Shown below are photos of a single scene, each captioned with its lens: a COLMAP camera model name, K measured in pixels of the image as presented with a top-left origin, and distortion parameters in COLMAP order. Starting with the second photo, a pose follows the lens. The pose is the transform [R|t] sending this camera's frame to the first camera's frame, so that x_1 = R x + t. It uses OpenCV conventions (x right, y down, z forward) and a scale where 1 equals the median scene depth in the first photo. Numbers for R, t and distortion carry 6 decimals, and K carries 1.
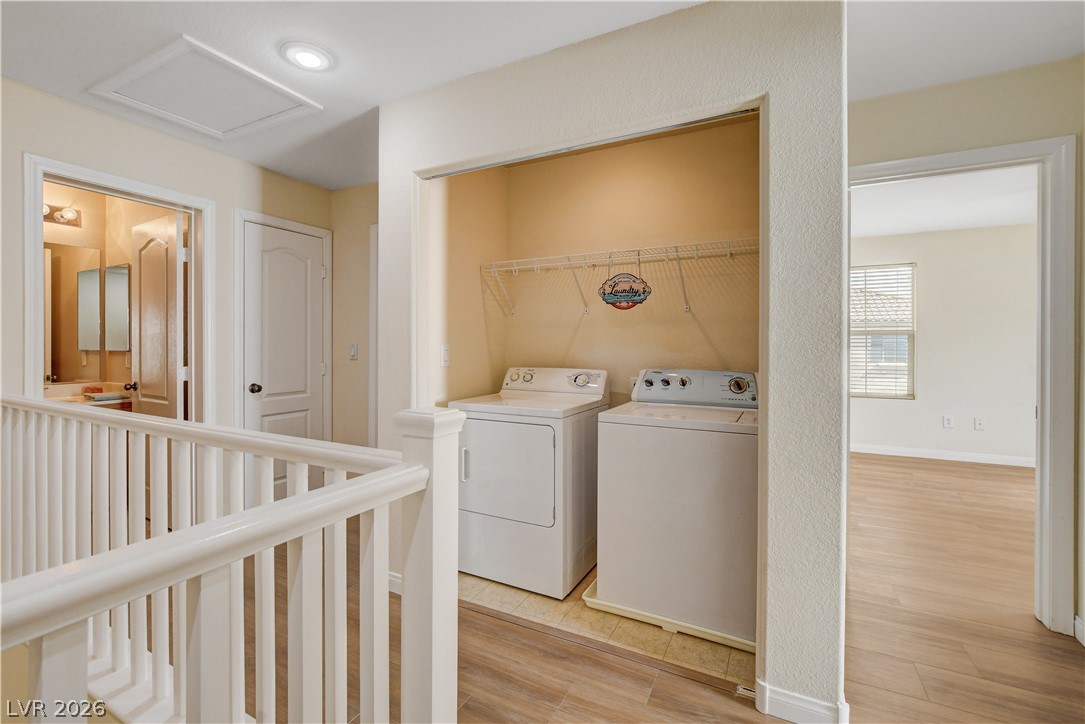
lens RADIAL K [[474.1, 0, 539.7], [0, 474.1, 346.8], [0, 0, 1]] dist [-0.013596, 0.001487]
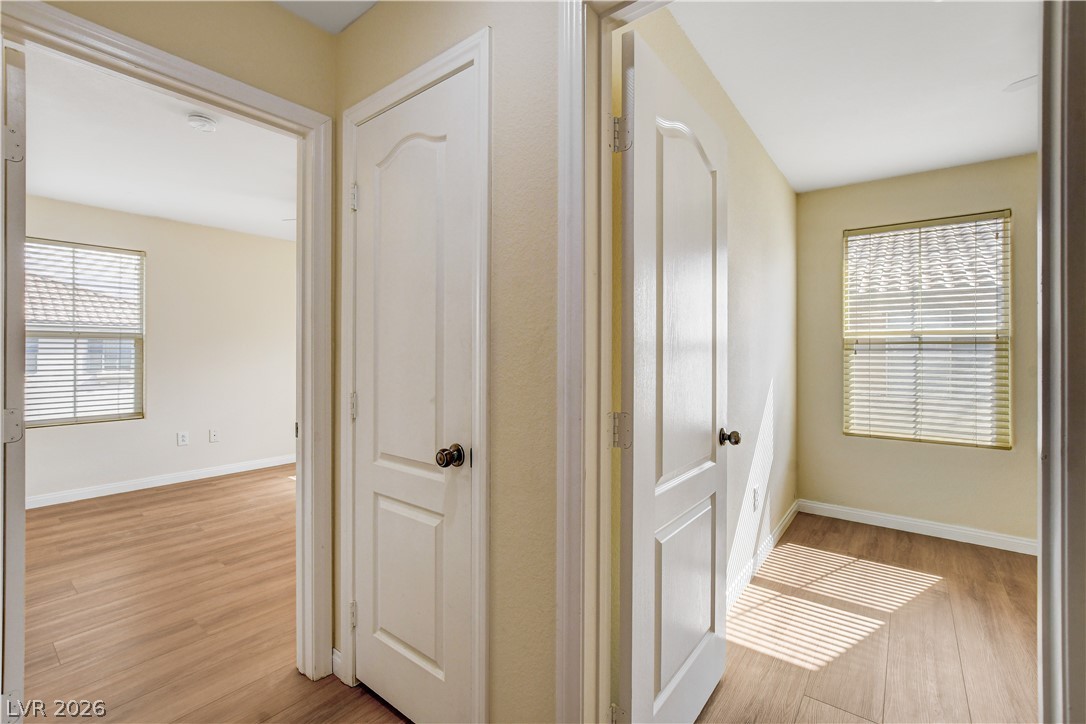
lens RADIAL K [[474.6, 0, 540.4], [0, 474.6, 354.3], [0, 0, 1]] dist [-0.013596, 0.001487]
pose [[0.191347, -0.005091, 0.981509, 0.127895], [0.002080, 0.999986, 0.004781, -0.001771], [-0.981520, 0.001126, 0.191355, 0.166980]]
